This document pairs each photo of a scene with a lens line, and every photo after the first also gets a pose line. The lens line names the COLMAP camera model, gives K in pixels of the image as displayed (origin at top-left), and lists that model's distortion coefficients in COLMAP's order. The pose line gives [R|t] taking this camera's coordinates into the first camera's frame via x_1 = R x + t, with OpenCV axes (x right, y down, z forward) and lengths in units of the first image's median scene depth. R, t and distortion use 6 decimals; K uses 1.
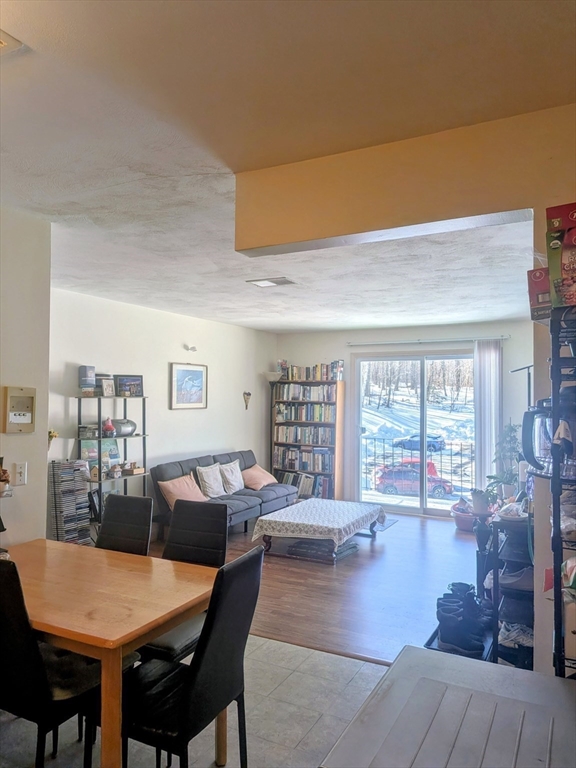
lens RADIAL K [[552.0, 0, 282.9], [0, 552.0, 380.9], [0, 0, 1]] dist [0.089854, -0.135708]
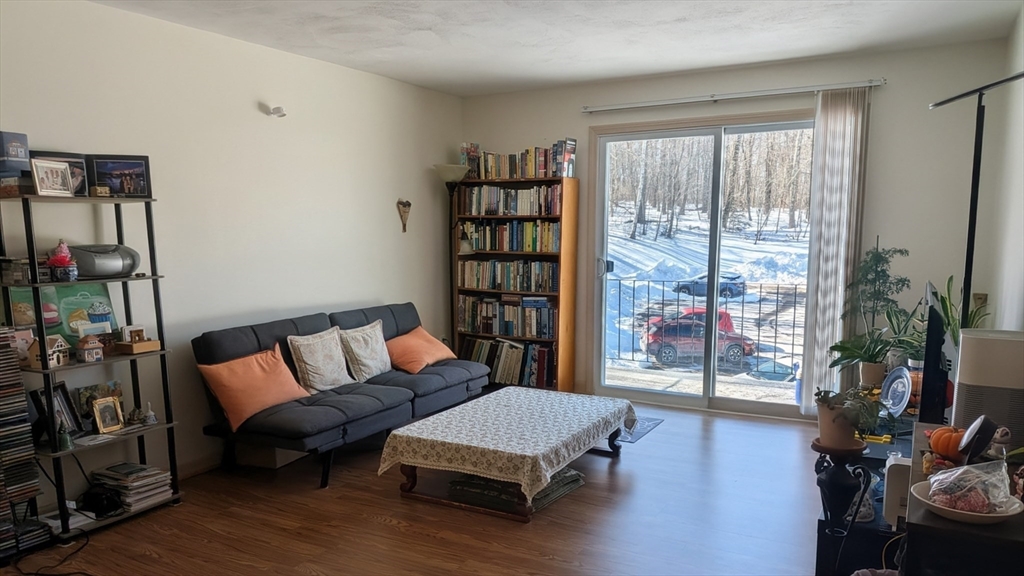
lens RADIAL K [[724.1, 0, 513.4], [0, 724.1, 340.4], [0, 0, 1]] dist [0.094327, -0.153488]
pose [[0.999648, -0.008816, -0.025012, 0.064445], [0.013221, 0.983241, 0.181829, 0.026966], [0.022990, -0.182095, 0.983012, 0.243366]]
